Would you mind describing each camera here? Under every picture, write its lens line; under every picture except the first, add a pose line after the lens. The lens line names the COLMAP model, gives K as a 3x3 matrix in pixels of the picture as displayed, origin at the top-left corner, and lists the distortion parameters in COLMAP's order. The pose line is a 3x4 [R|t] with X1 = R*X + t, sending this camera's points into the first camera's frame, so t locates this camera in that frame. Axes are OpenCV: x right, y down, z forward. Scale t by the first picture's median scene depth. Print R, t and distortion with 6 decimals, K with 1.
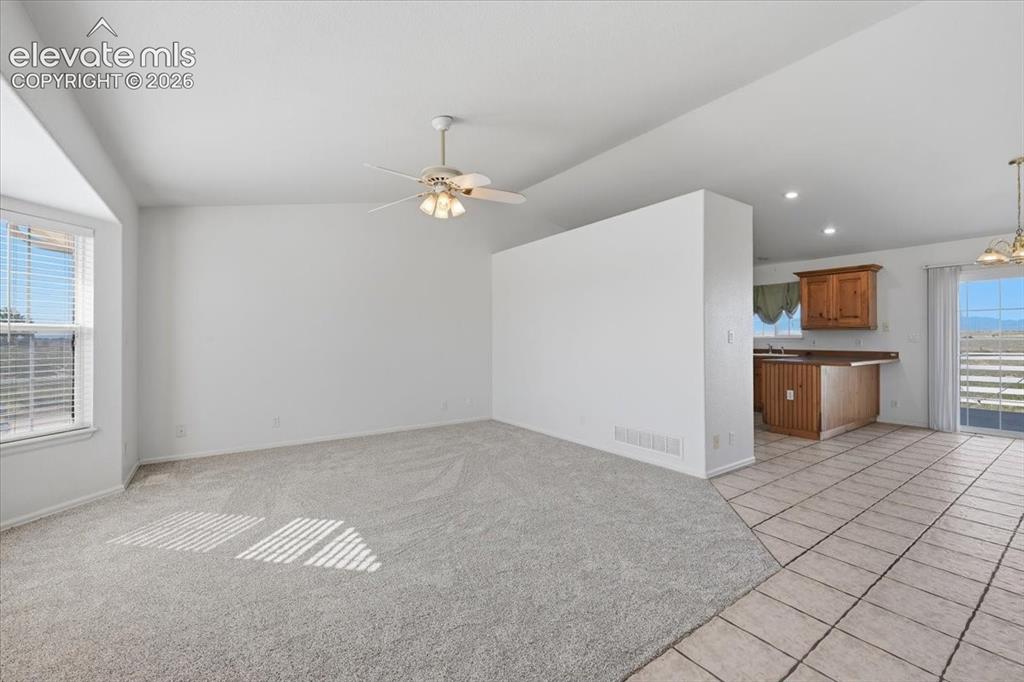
lens RADIAL K [[421.6, 0, 516.6], [0, 421.6, 337.7], [0, 0, 1]] dist [0.001712, -0.000589]
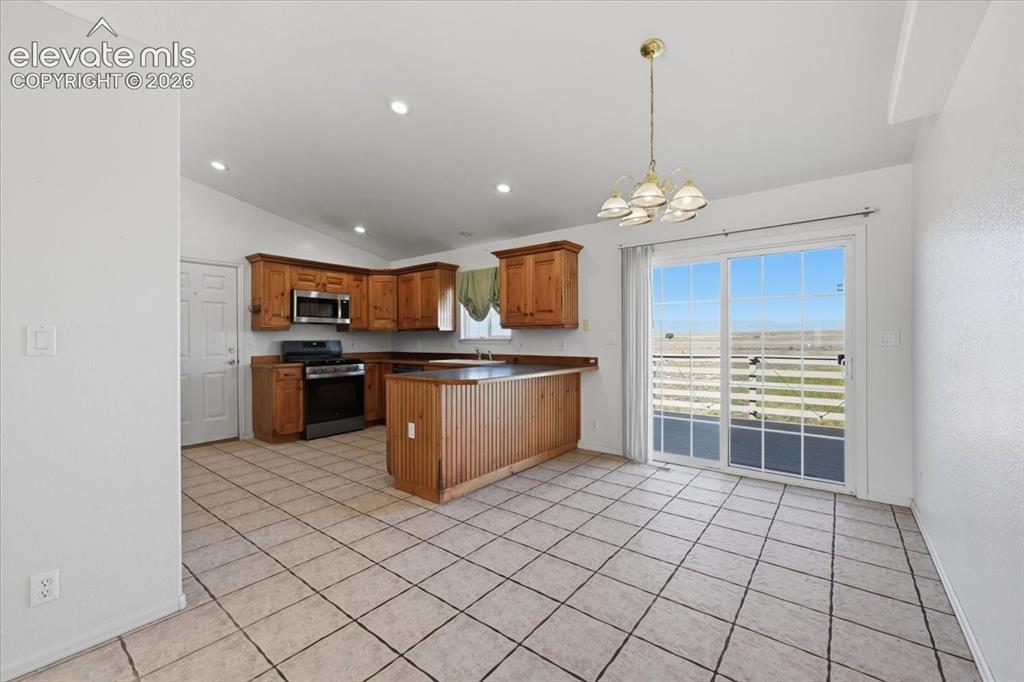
lens RADIAL K [[421.6, 0, 515.0], [0, 421.6, 340.3], [0, 0, 1]] dist [0.001712, -0.000589]
pose [[0.957150, -0.004338, 0.289559, 0.532580], [0.002904, 0.999981, 0.005383, -0.001944], [-0.289577, -0.004311, 0.957145, 0.303867]]
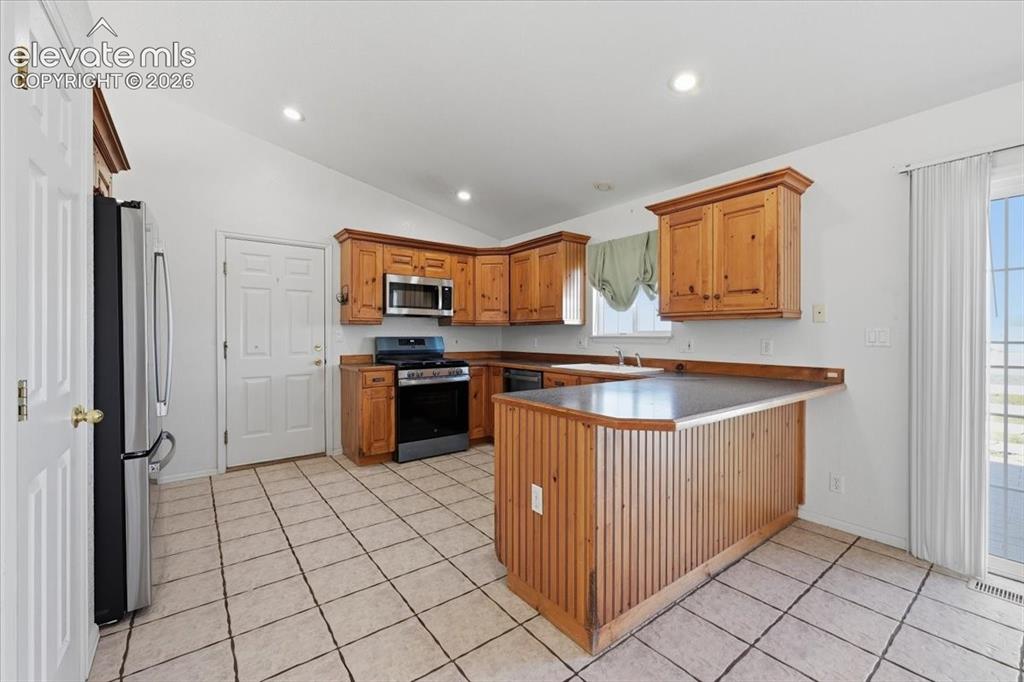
lens RADIAL K [[421.6, 0, 511.9], [0, 421.6, 335.8], [0, 0, 1]] dist [0.001712, -0.000589]
pose [[0.999410, 0.000495, 0.034354, 0.532984], [-0.000632, 0.999992, 0.003959, -0.002537], [-0.034352, -0.003979, 0.999402, 0.559826]]
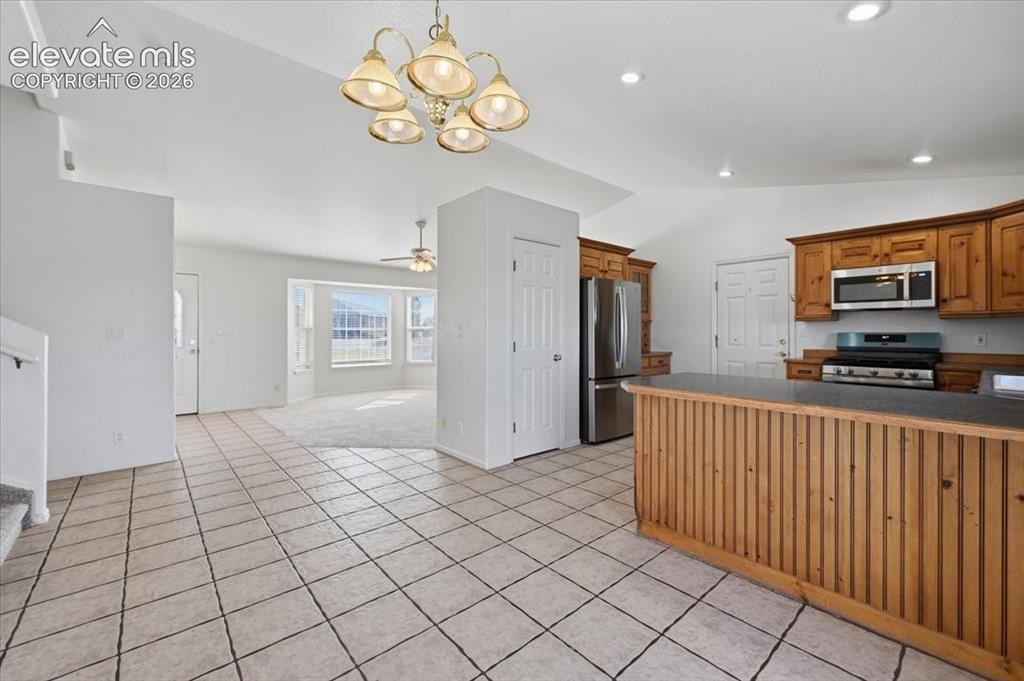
lens RADIAL K [[421.6, 0, 516.6], [0, 421.6, 331.7], [0, 0, 1]] dist [0.001712, -0.000589]
pose [[0.103587, -0.000137, -0.994620, 1.004408], [0.002160, 0.999998, 0.000087, -0.000312], [0.994618, -0.002158, 0.103587, 0.662617]]
